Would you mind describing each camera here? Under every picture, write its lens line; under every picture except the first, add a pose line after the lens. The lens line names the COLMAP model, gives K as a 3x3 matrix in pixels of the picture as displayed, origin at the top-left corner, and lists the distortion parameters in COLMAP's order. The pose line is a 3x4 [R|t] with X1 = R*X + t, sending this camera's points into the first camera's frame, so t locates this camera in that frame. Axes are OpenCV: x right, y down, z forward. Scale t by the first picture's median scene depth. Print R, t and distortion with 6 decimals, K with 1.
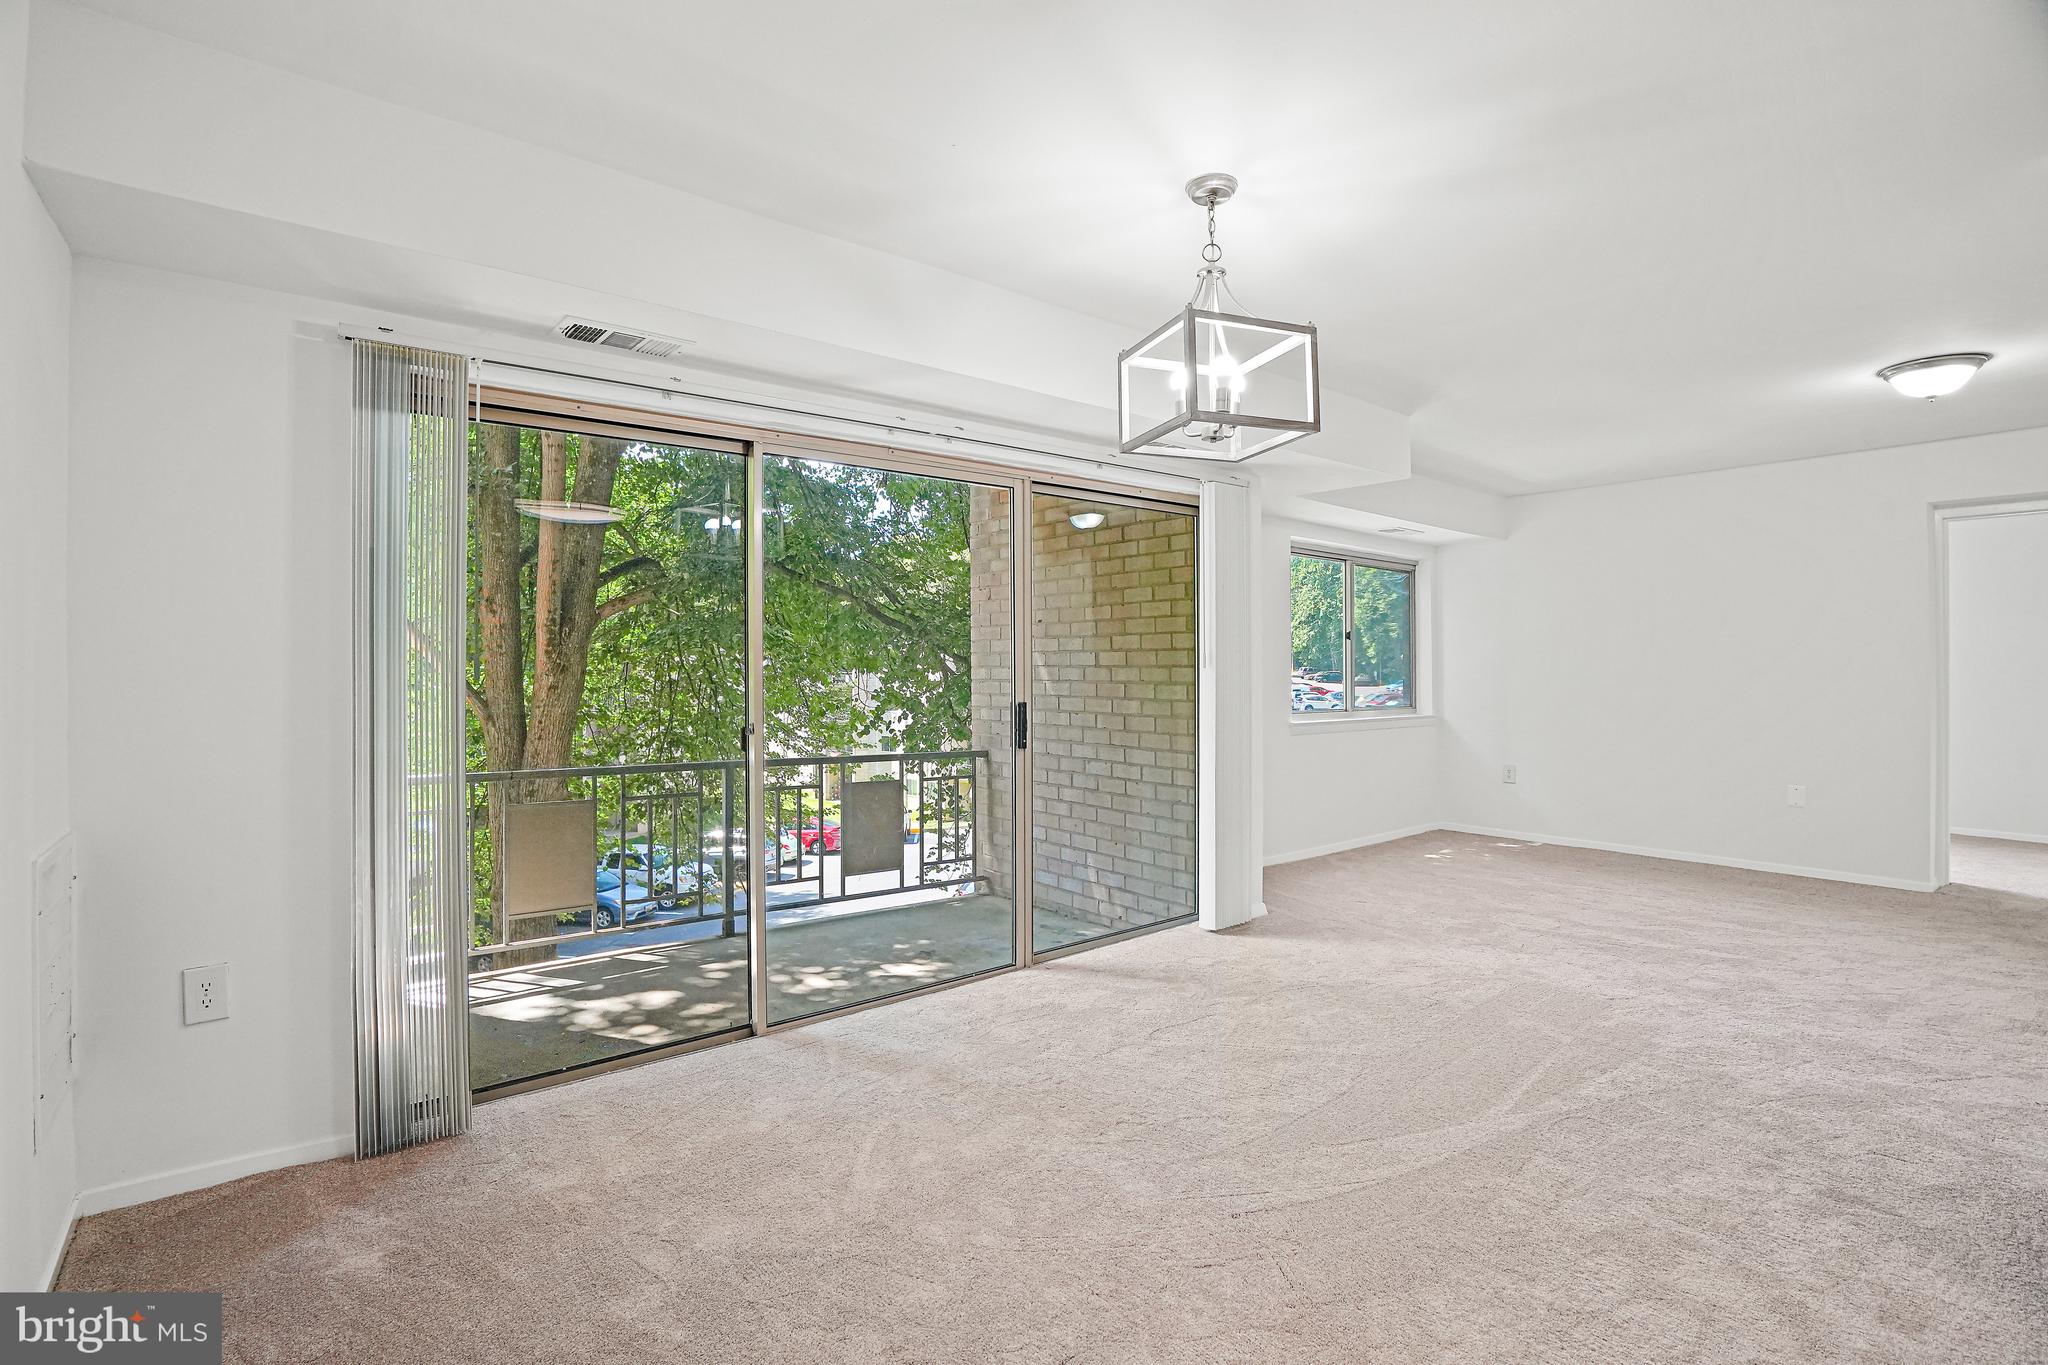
lens RADIAL K [[966.6, 0, 1010.3], [0, 966.6, 672.4], [0, 0, 1]] dist [-0.037768, 0.011709]
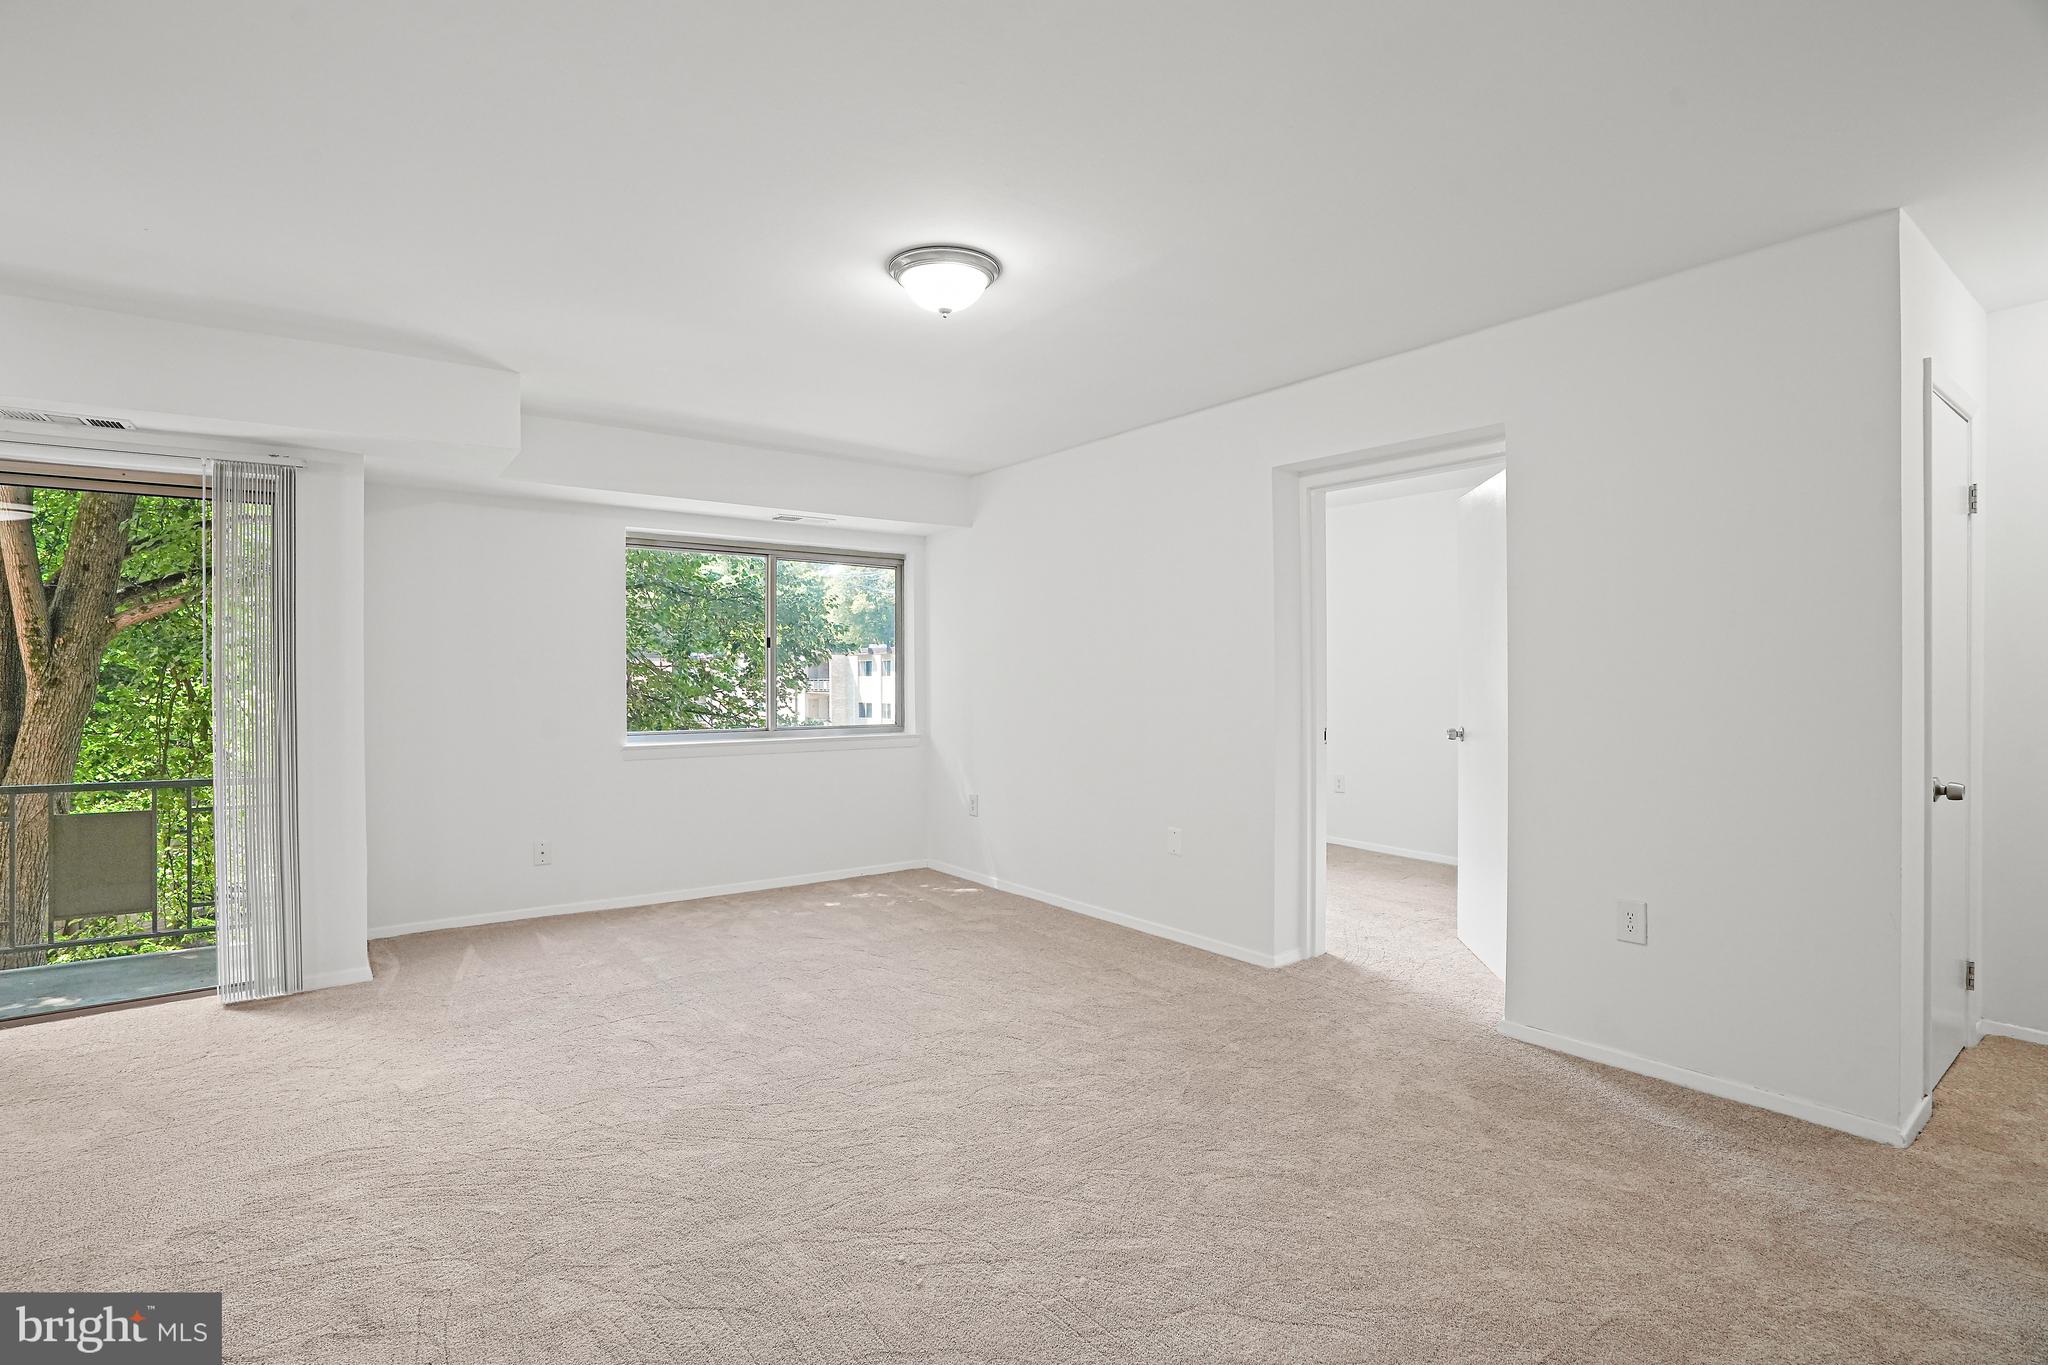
lens RADIAL K [[966.6, 0, 1017.1], [0, 966.6, 696.8], [0, 0, 1]] dist [-0.037768, 0.011709]
pose [[0.999250, -0.001319, -0.038698, 0.927461], [0.001978, 0.999854, 0.016992, -0.006591], [0.038670, -0.017056, 0.999106, 0.228426]]
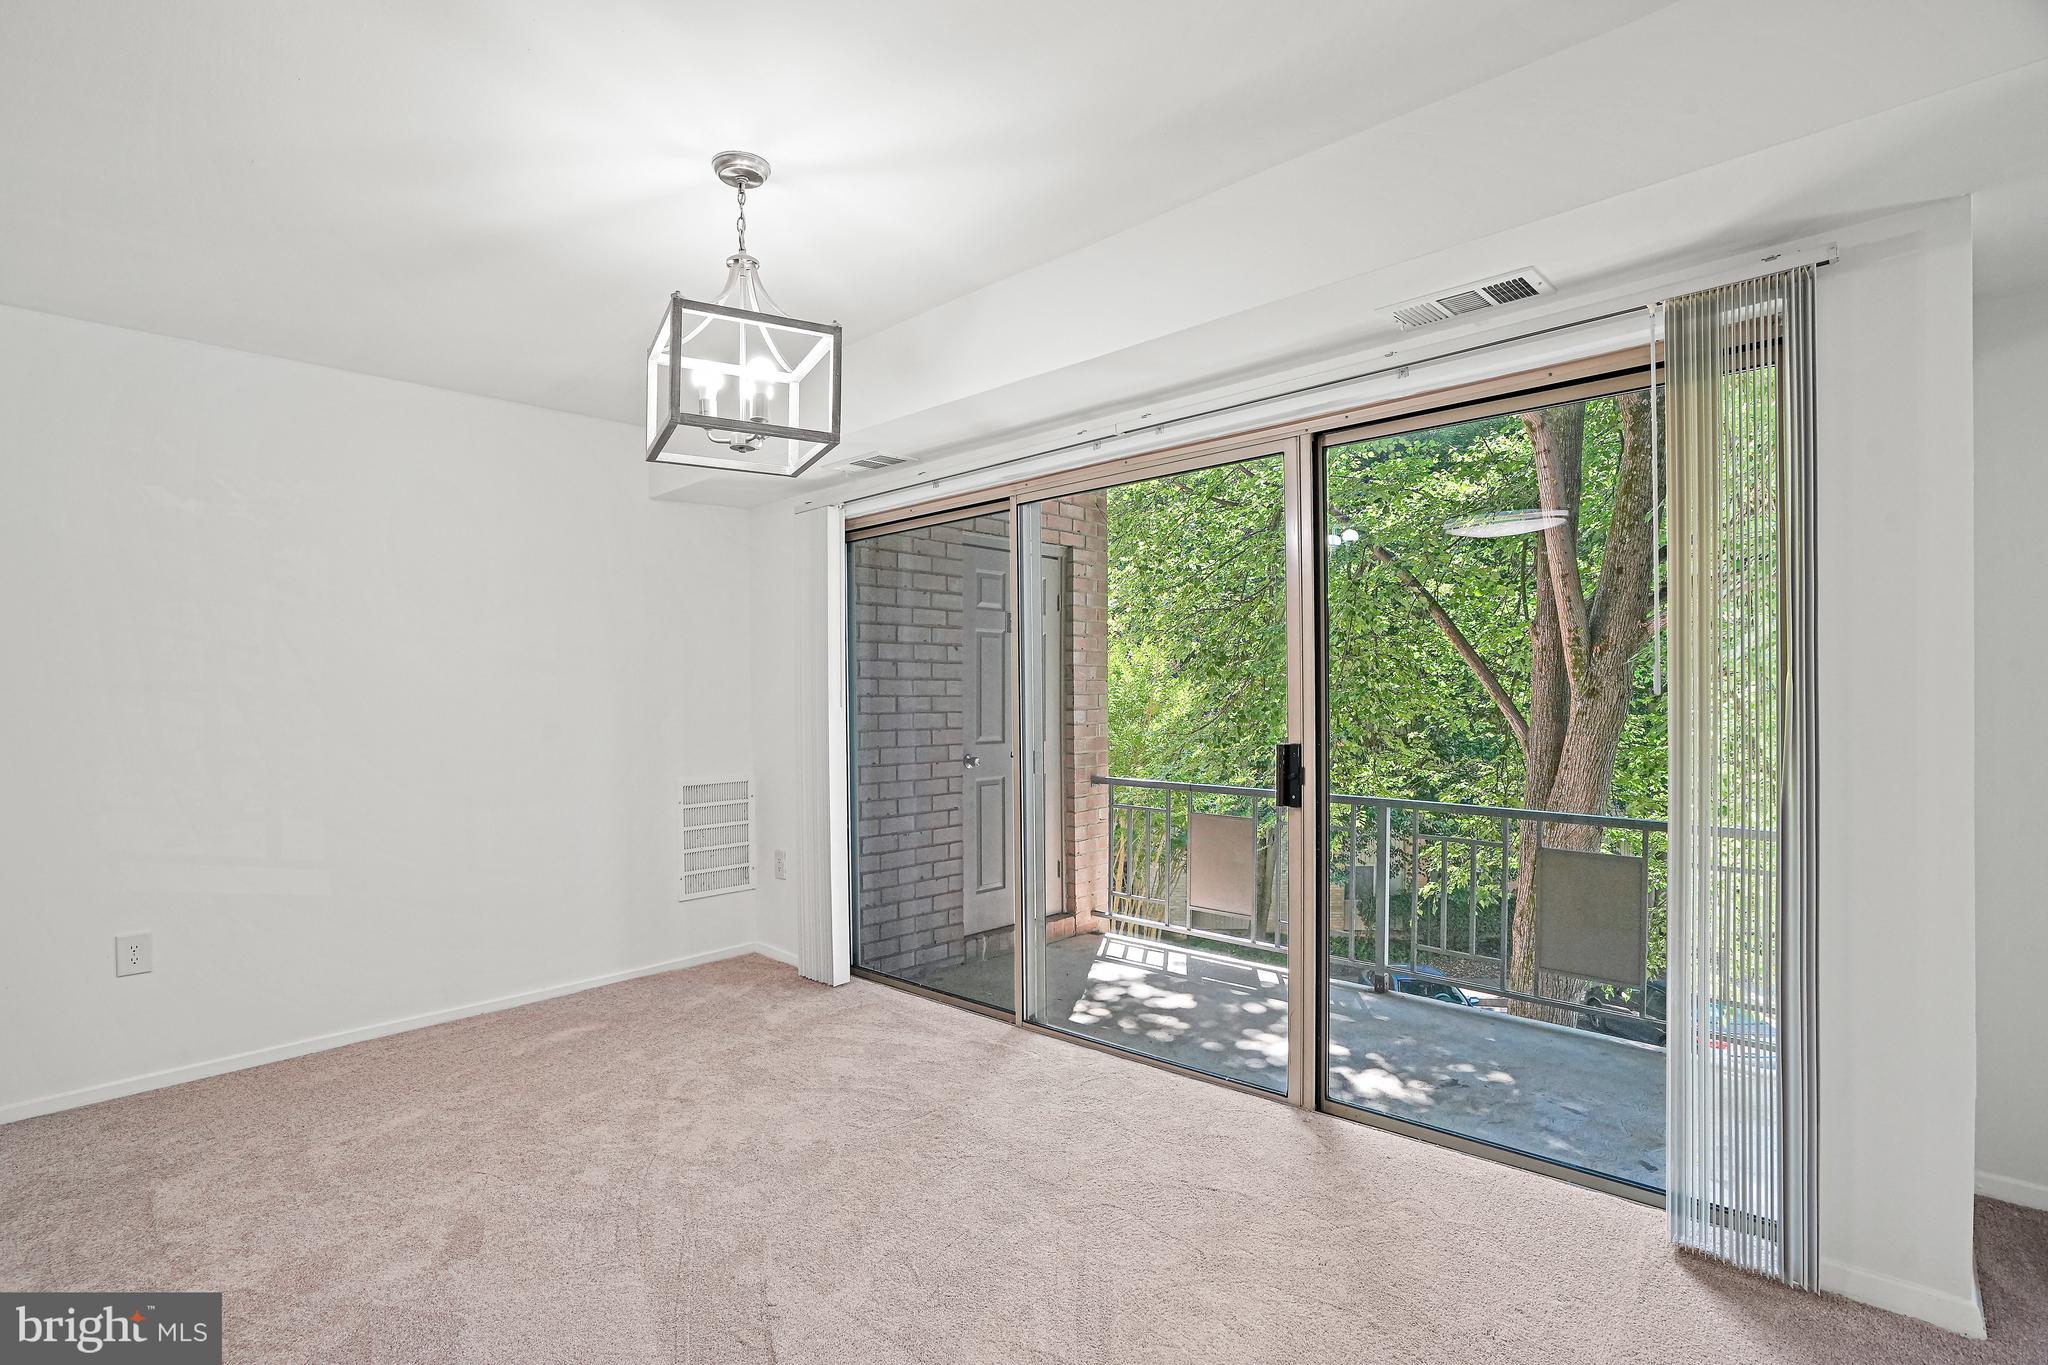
lens RADIAL K [[966.6, 0, 1019.7], [0, 966.6, 692.1], [0, 0, 1]] dist [-0.037768, 0.011709]
pose [[0.147134, -0.008657, -0.989079, 0.629987], [0.006125, 0.999950, -0.007841, -0.001122], [0.989098, -0.004904, 0.147180, 0.620728]]
